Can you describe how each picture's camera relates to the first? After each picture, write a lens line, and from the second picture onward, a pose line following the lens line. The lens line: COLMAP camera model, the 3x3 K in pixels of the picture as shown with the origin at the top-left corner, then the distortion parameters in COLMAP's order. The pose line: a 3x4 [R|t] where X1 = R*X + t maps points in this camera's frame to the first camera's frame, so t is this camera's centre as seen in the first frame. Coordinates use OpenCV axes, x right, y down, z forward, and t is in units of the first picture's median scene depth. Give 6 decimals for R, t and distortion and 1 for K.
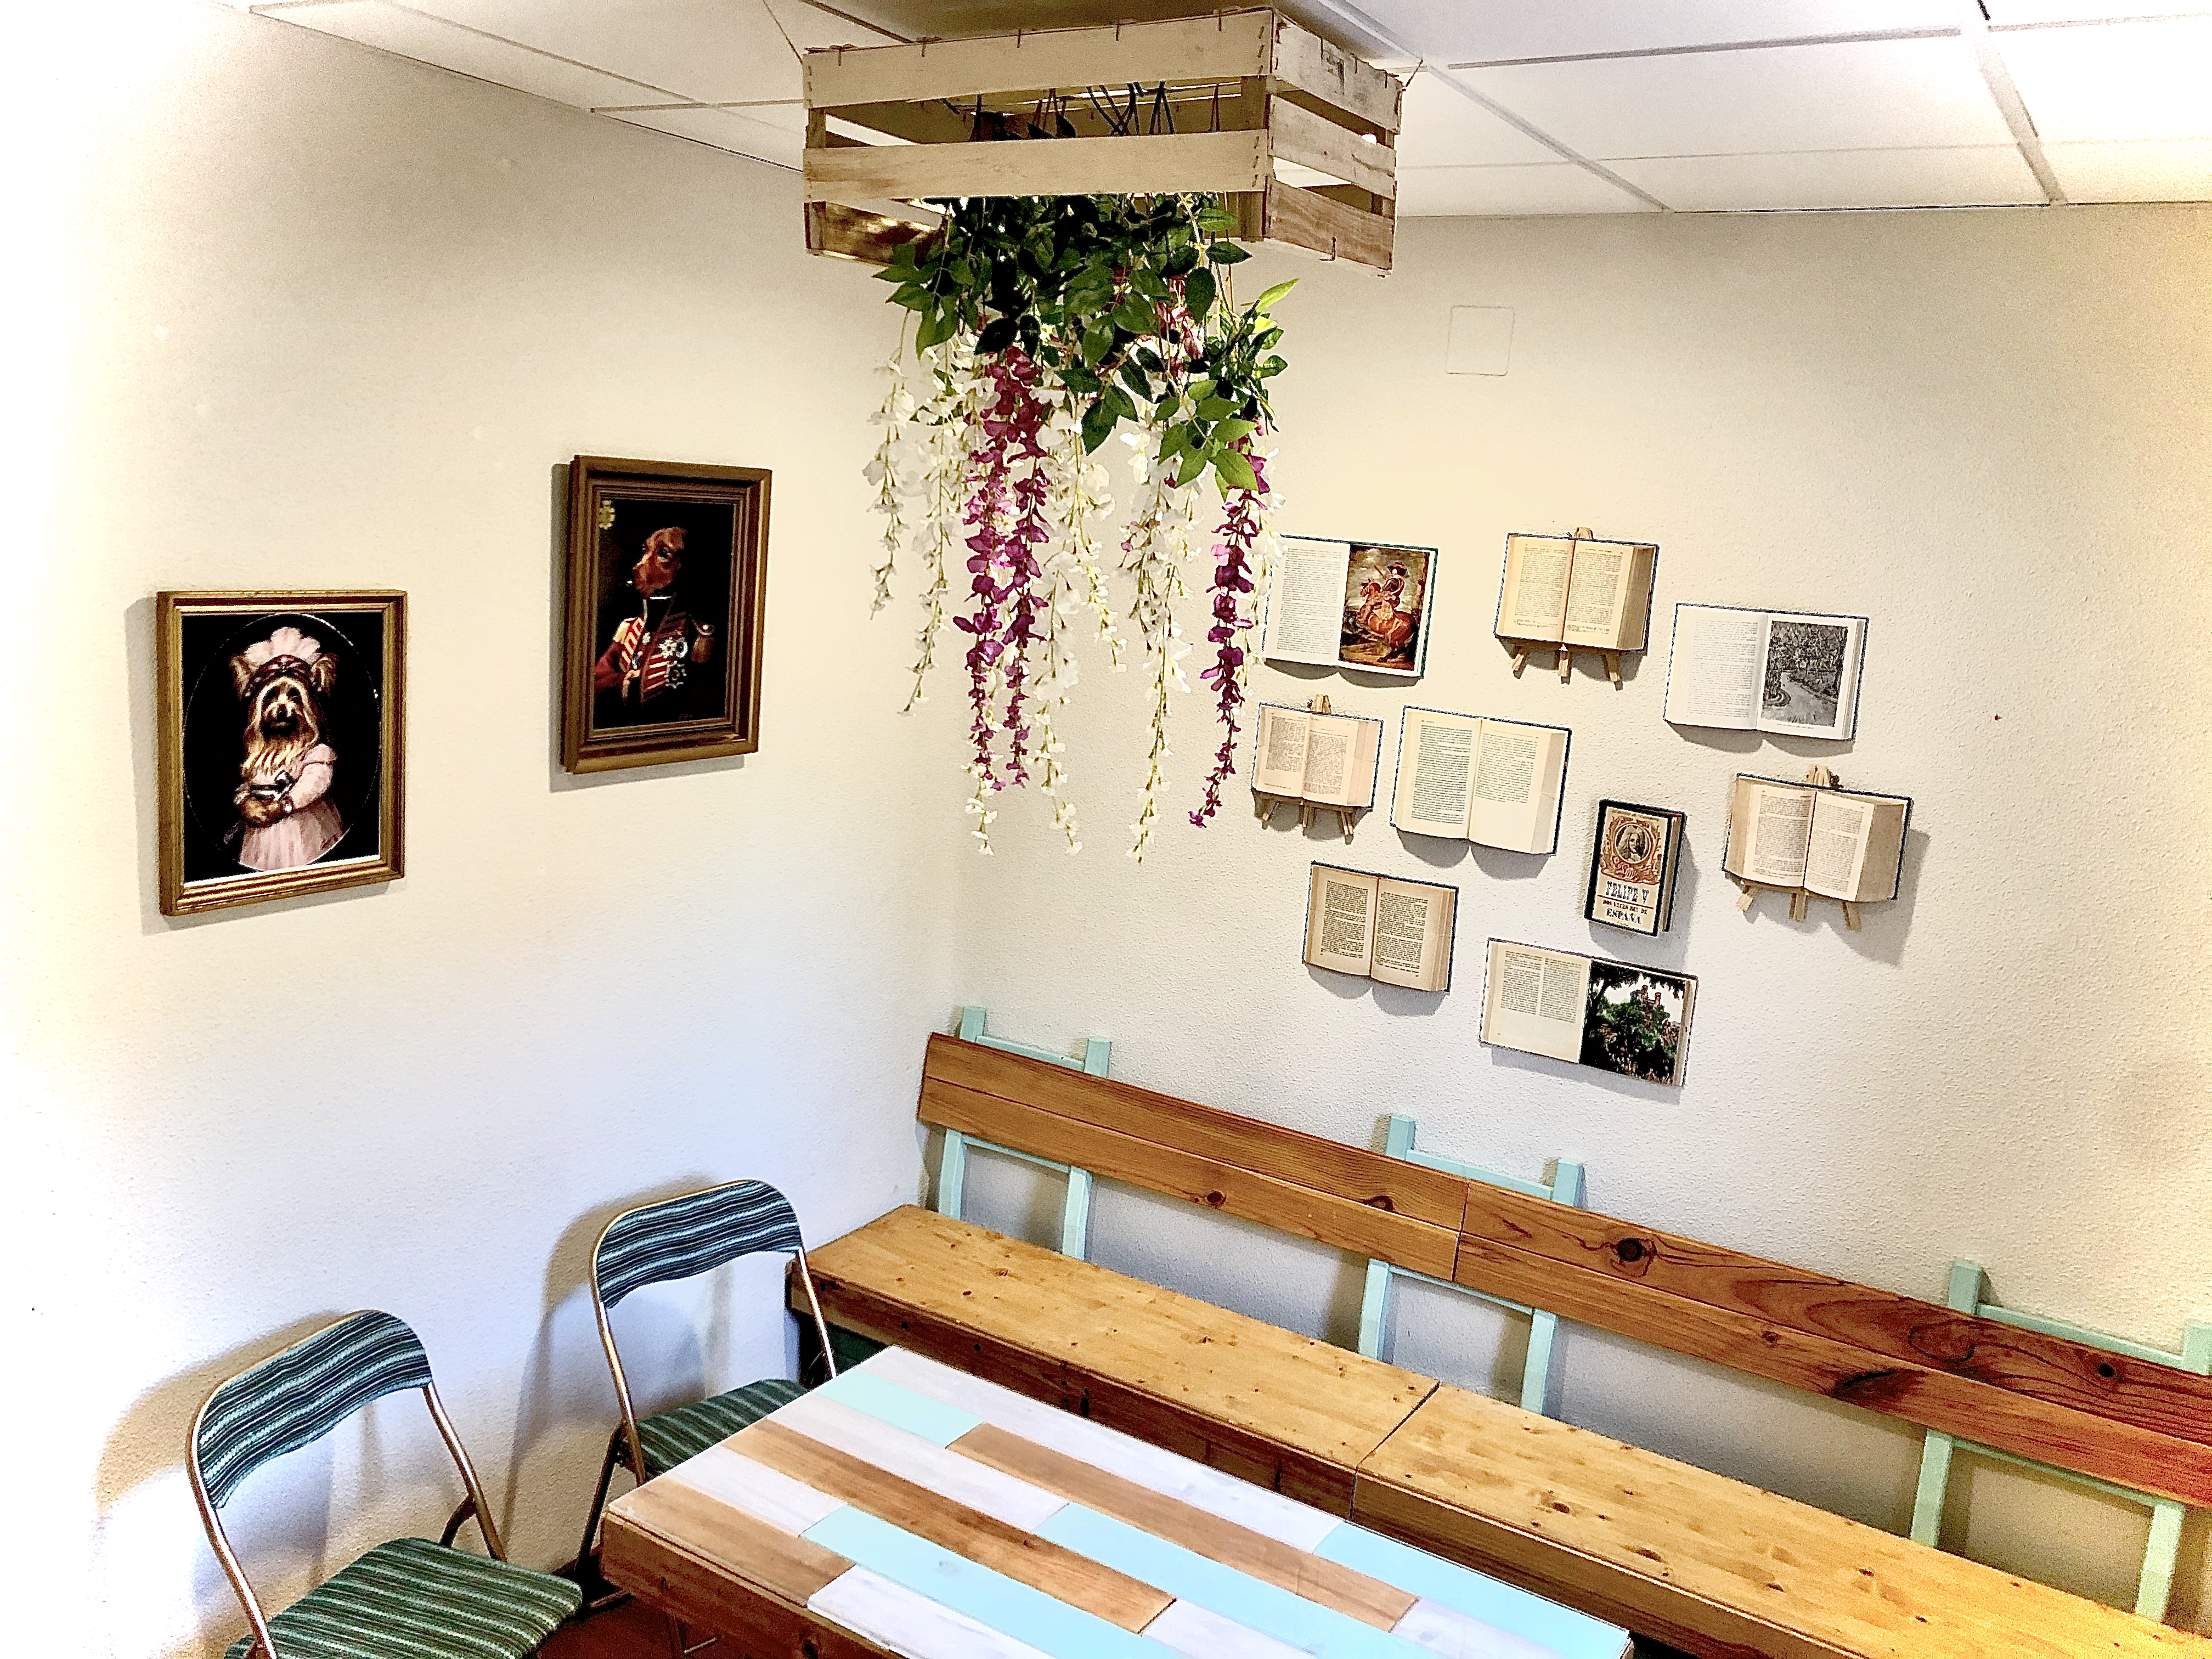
lens RADIAL K [[1851.4, 0, 1106.0], [0, 1851.4, 829.5], [0, 0, 1]] dist [0.003287, 0.004039]
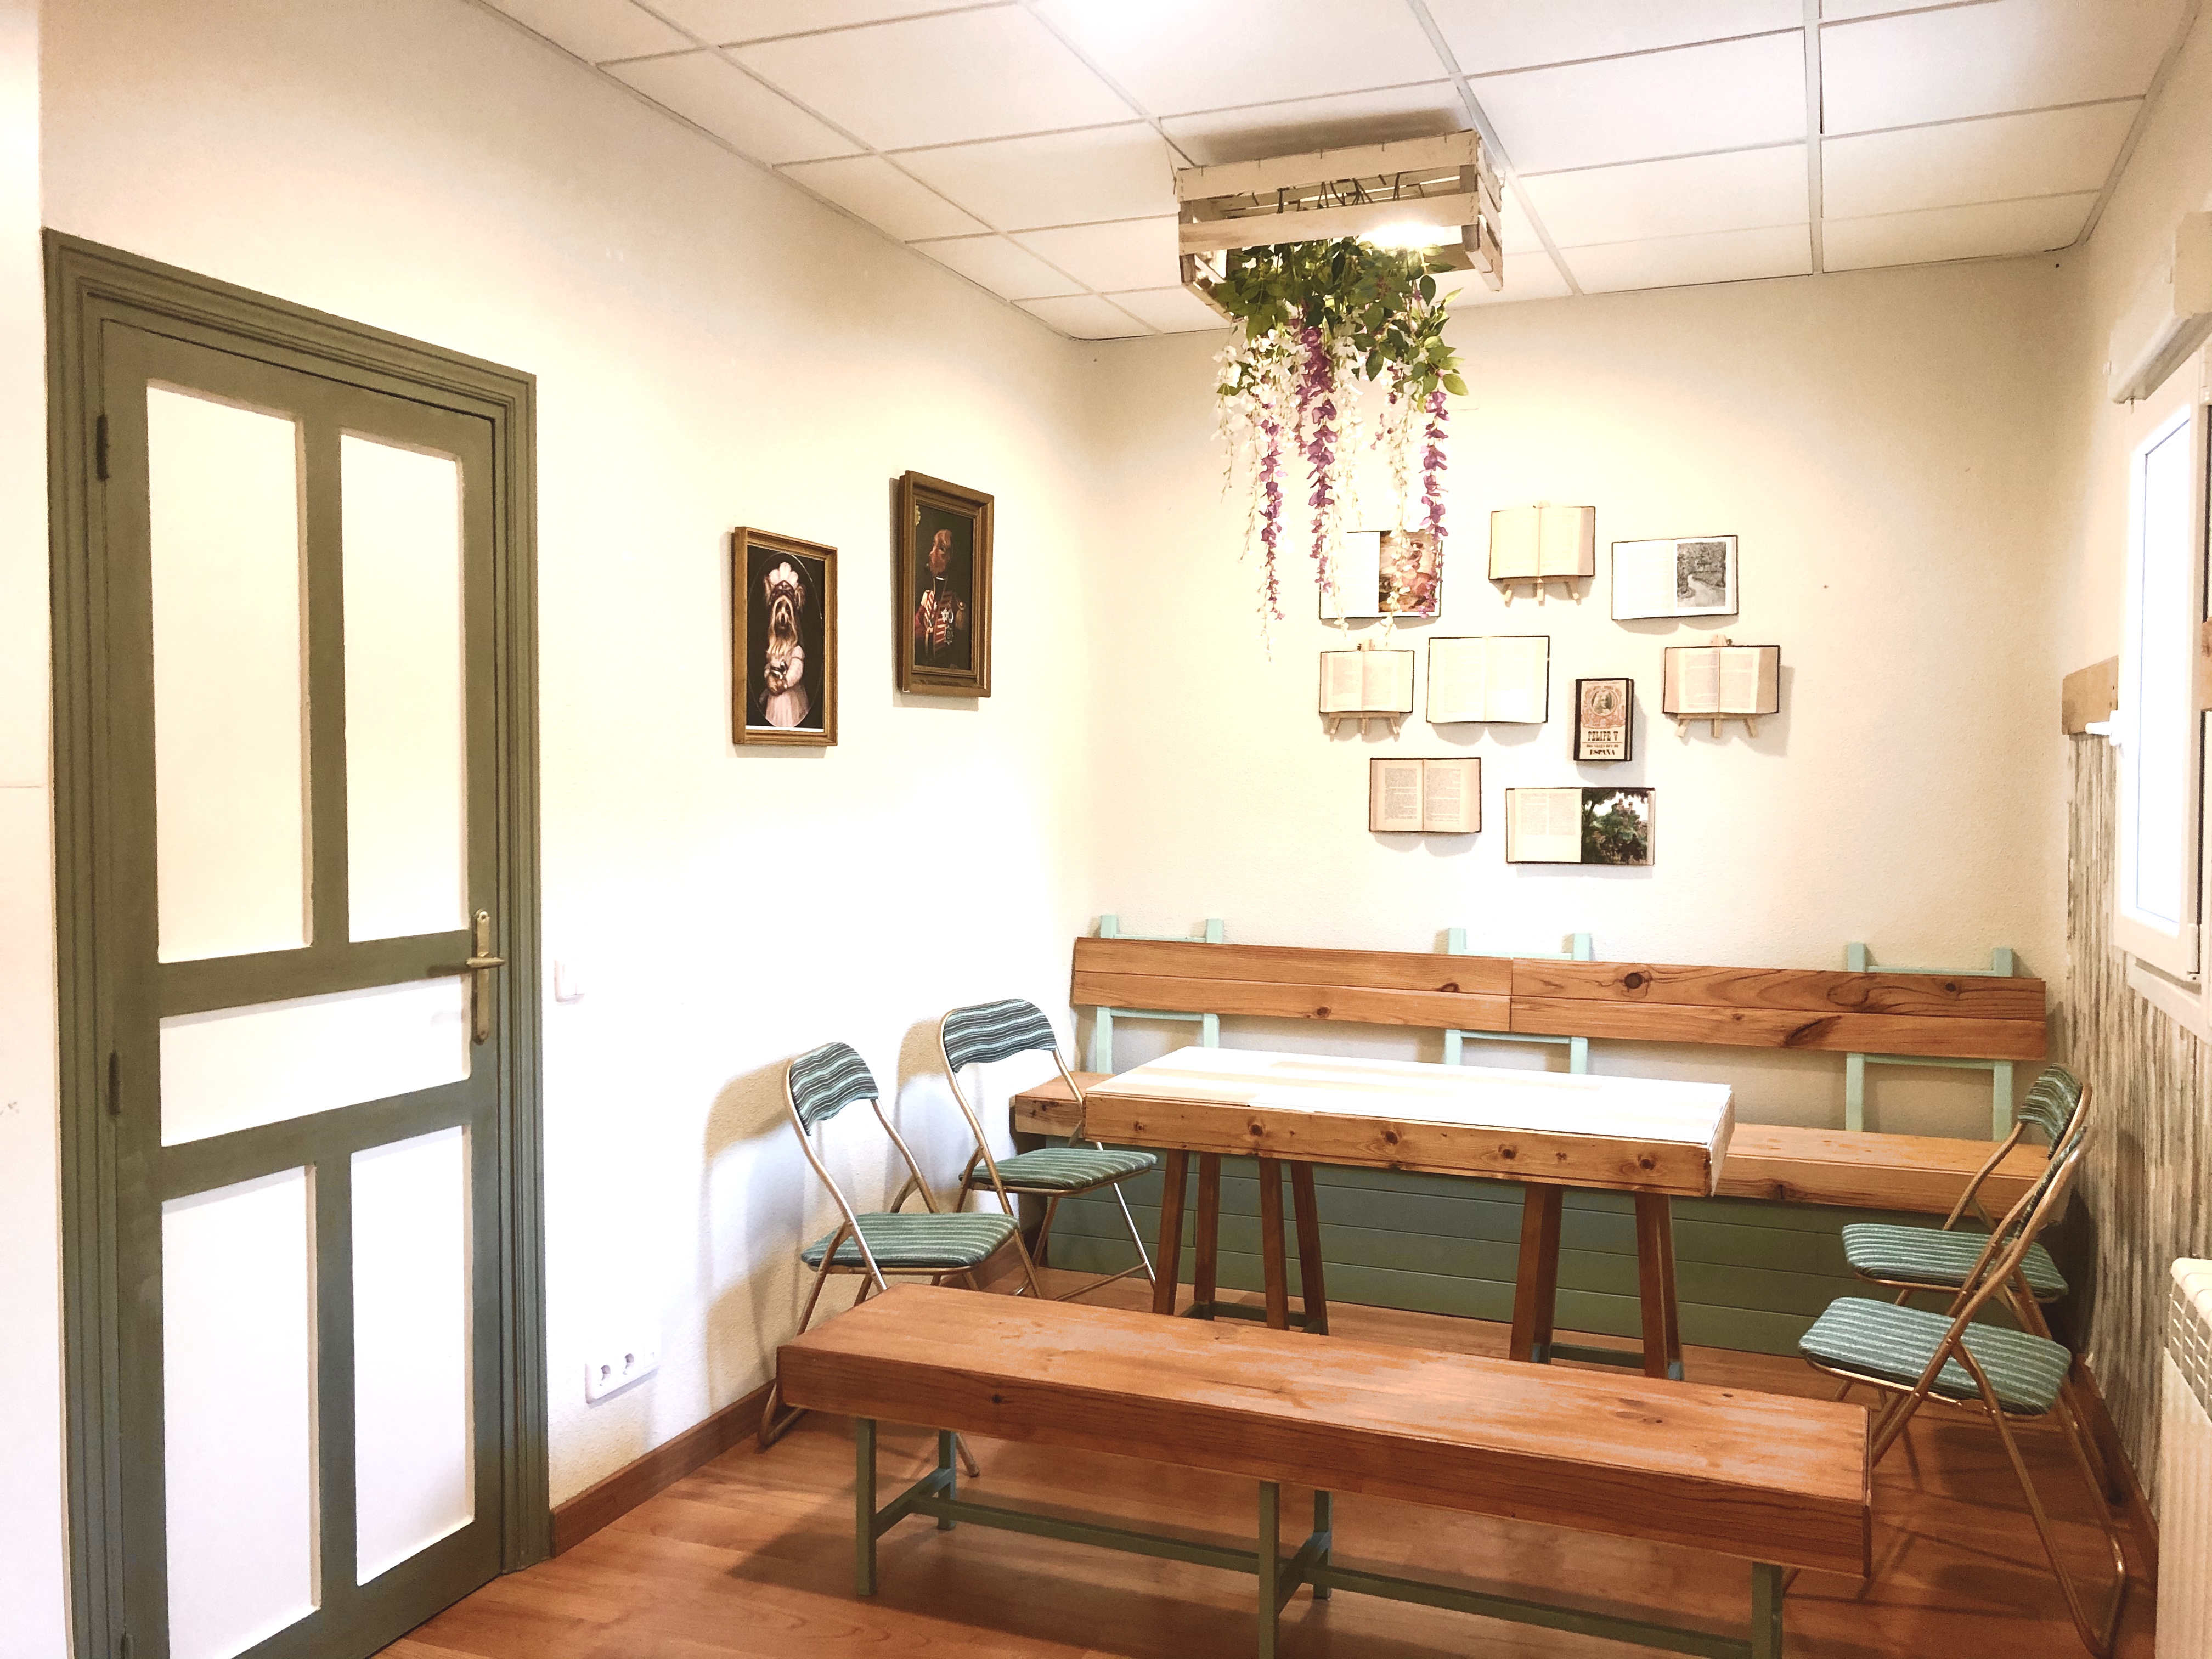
lens RADIAL K [[1819.0, 0, 1106.0], [0, 1819.0, 829.5], [0, 0, 1]] dist [0.096514, -0.443303]
pose [[0.984349, -0.077330, 0.158359, -0.350078], [0.097795, 0.987223, -0.125803, 0.254150], [-0.146607, 0.139321, 0.979335, -0.369891]]
